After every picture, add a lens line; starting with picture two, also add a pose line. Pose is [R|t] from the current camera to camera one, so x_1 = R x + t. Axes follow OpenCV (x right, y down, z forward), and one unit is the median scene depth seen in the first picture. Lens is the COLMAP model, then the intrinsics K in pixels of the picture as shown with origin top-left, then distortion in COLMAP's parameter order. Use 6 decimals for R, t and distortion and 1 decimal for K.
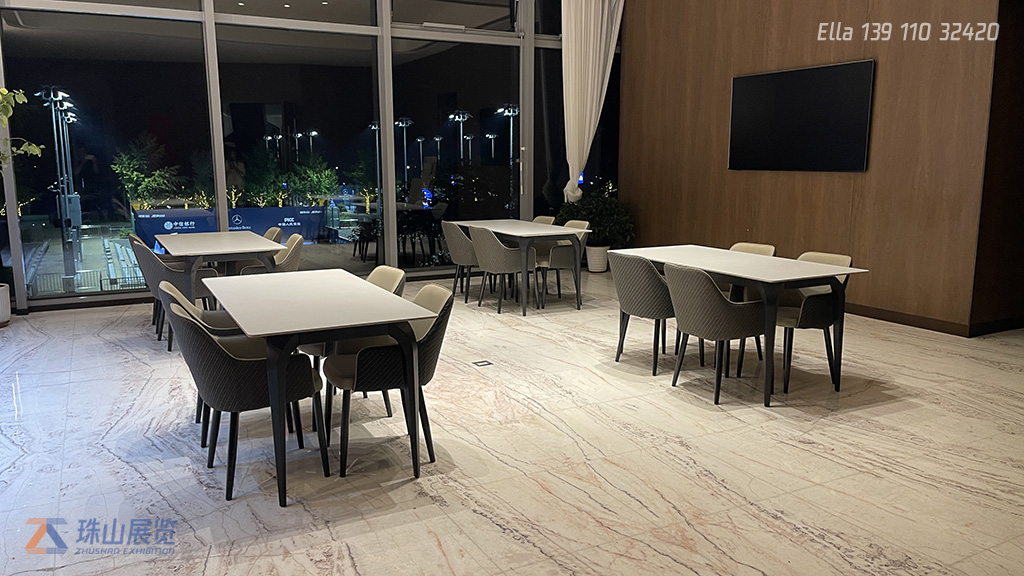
lens RADIAL K [[780.1, 0, 508.5], [0, 780.1, 288.0], [0, 0, 1]] dist [0.059569, -0.058168]
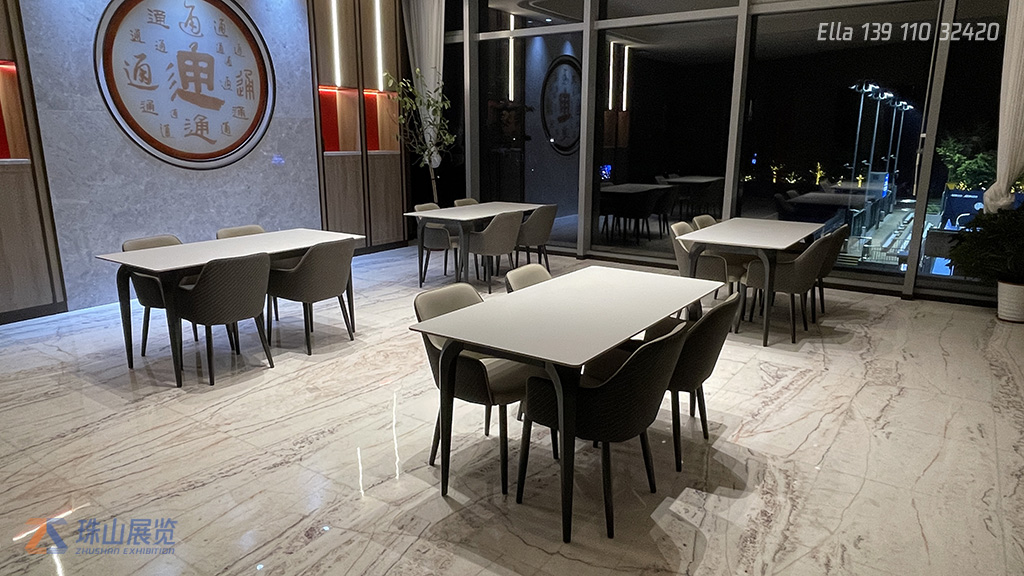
lens RADIAL K [[646.9, 0, 504.1], [0, 646.9, 294.2], [0, 0, 1]] dist [-0.000178, -0.005556]
pose [[0.457218, 0.213953, -0.863236, 0.547055], [-0.151895, 0.975156, 0.161240, -0.092534], [0.876288, 0.057400, 0.478357, 0.482599]]
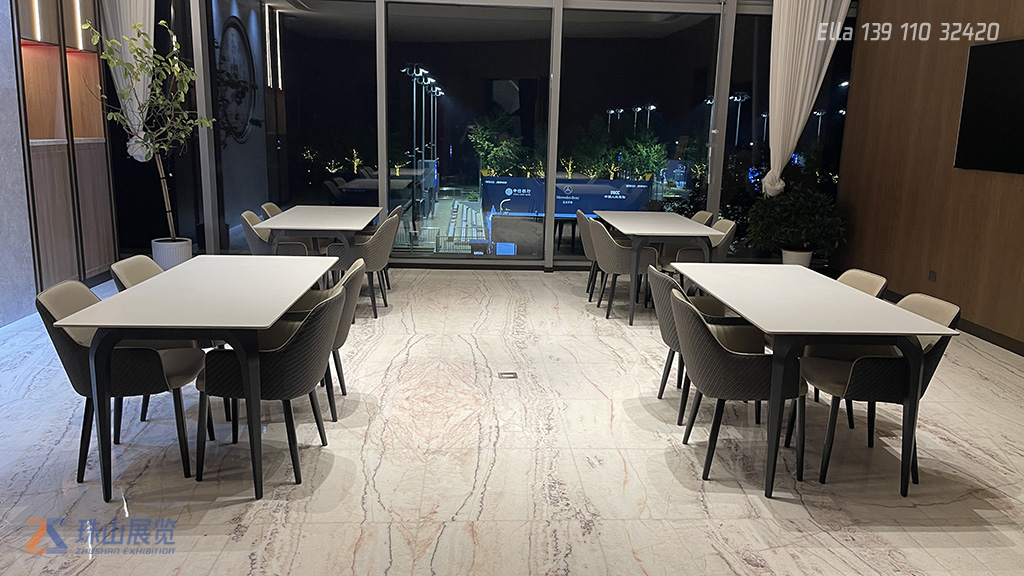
lens RADIAL K [[780.1, 0, 512.4], [0, 780.1, 285.2], [0, 0, 1]] dist [0.059569, -0.058168]
pose [[0.909153, 0.107563, -0.402332, 0.250222], [-0.096192, 0.994184, 0.048428, -0.039015], [0.405202, -0.005328, 0.914212, 0.145863]]
